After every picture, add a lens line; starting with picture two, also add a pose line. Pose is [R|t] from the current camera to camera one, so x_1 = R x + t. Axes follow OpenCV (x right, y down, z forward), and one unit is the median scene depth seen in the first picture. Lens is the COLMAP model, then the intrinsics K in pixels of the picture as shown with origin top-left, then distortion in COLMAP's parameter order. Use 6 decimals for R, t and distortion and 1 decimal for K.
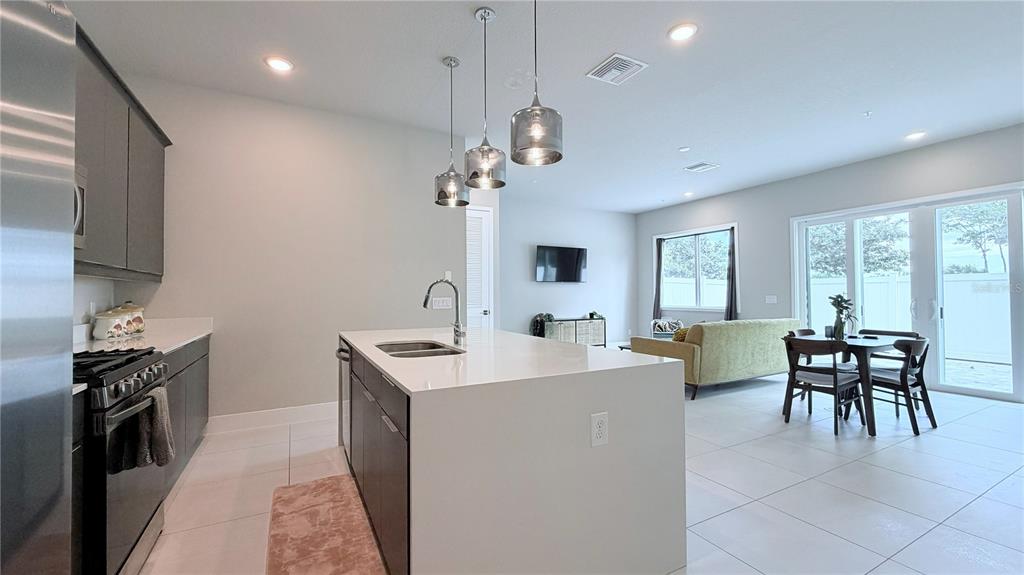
lens RADIAL K [[409.0, 0, 509.5], [0, 409.0, 286.5], [0, 0, 1]] dist [0.000194, -0.000111]
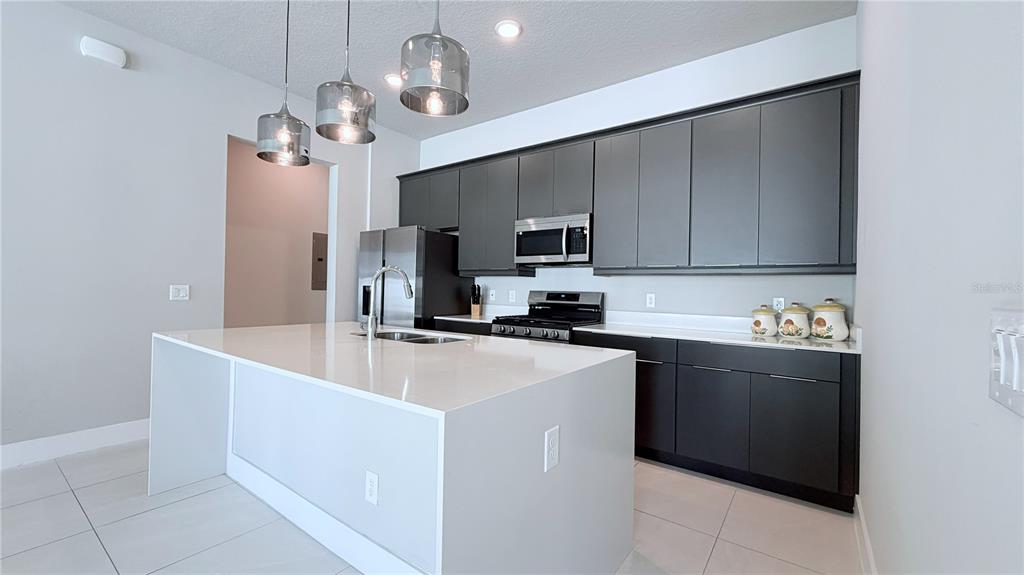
lens RADIAL K [[409.0, 0, 509.5], [0, 409.0, 286.5], [0, 0, 1]] dist [0.000194, -0.000111]
pose [[-0.902714, -0.016412, -0.429928, -0.006991], [-0.006010, 0.999656, -0.025542, 0.033015], [0.430199, -0.020473, -0.902502, 1.294872]]
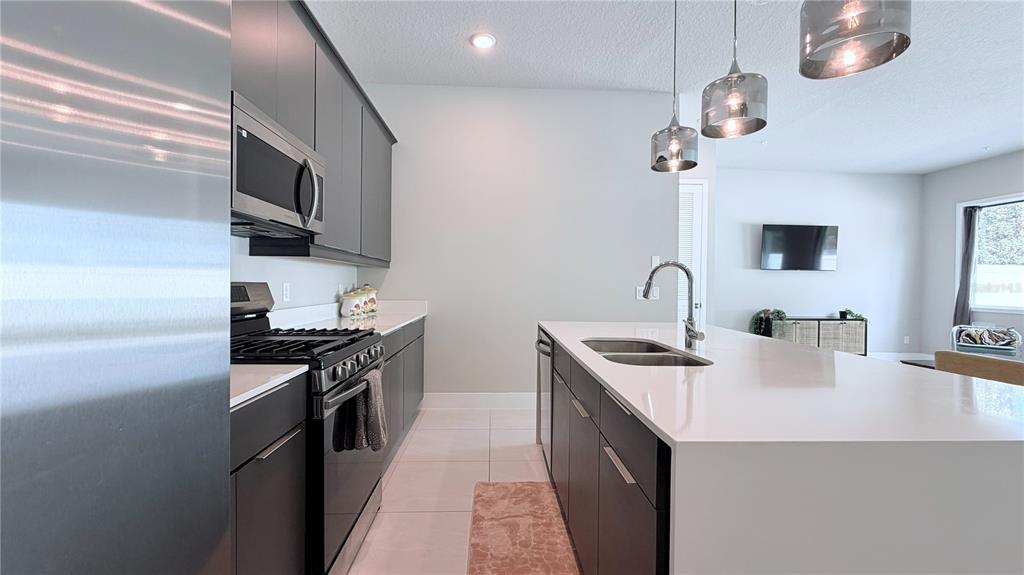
lens RADIAL K [[409.0, 0, 509.5], [0, 409.0, 286.5], [0, 0, 1]] dist [0.000194, -0.000111]
pose [[0.902029, 0.019274, -0.431245, -0.070348], [-0.008221, 0.999589, 0.027480, 0.007130], [0.431598, -0.021243, 0.901816, 0.127831]]
